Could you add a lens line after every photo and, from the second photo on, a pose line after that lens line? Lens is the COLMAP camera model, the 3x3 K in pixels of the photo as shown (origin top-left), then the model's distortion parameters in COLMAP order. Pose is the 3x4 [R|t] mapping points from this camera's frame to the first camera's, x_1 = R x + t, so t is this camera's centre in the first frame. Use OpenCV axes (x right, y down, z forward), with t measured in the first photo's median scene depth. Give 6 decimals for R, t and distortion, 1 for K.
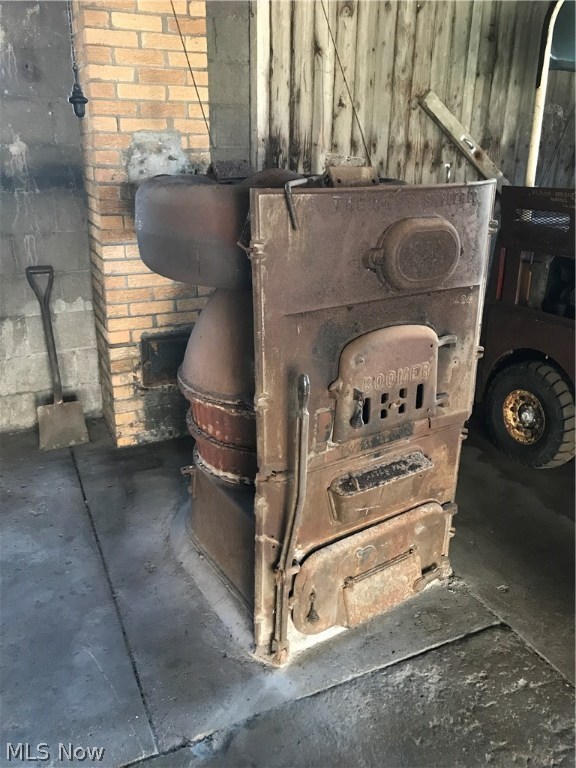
lens RADIAL K [[628.4, 0, 288.0], [0, 628.4, 384.0], [0, 0, 1]] dist [0.053769, -0.098743]
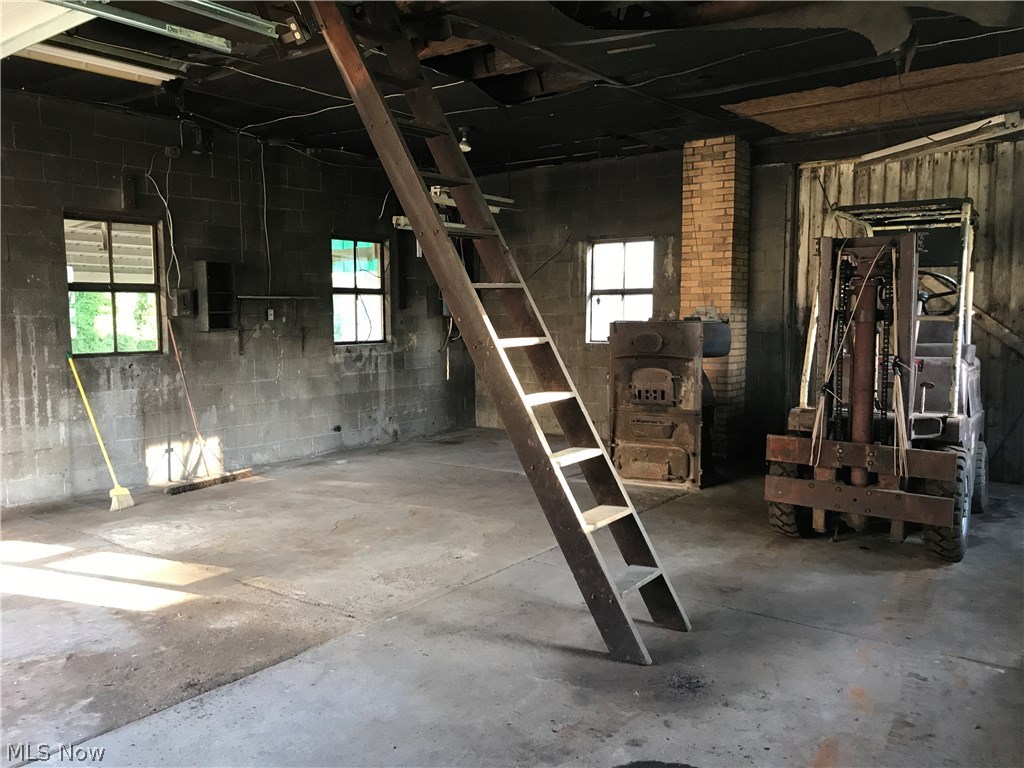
lens RADIAL K [[837.9, 0, 512.0], [0, 837.9, 384.0], [0, 0, 1]] dist [0.053769, -0.098743]
pose [[0.488392, 0.063419, -0.870317, 2.006169], [-0.301782, 0.948090, -0.100264, 0.352256], [0.818780, 0.311614, 0.482178, -0.872381]]
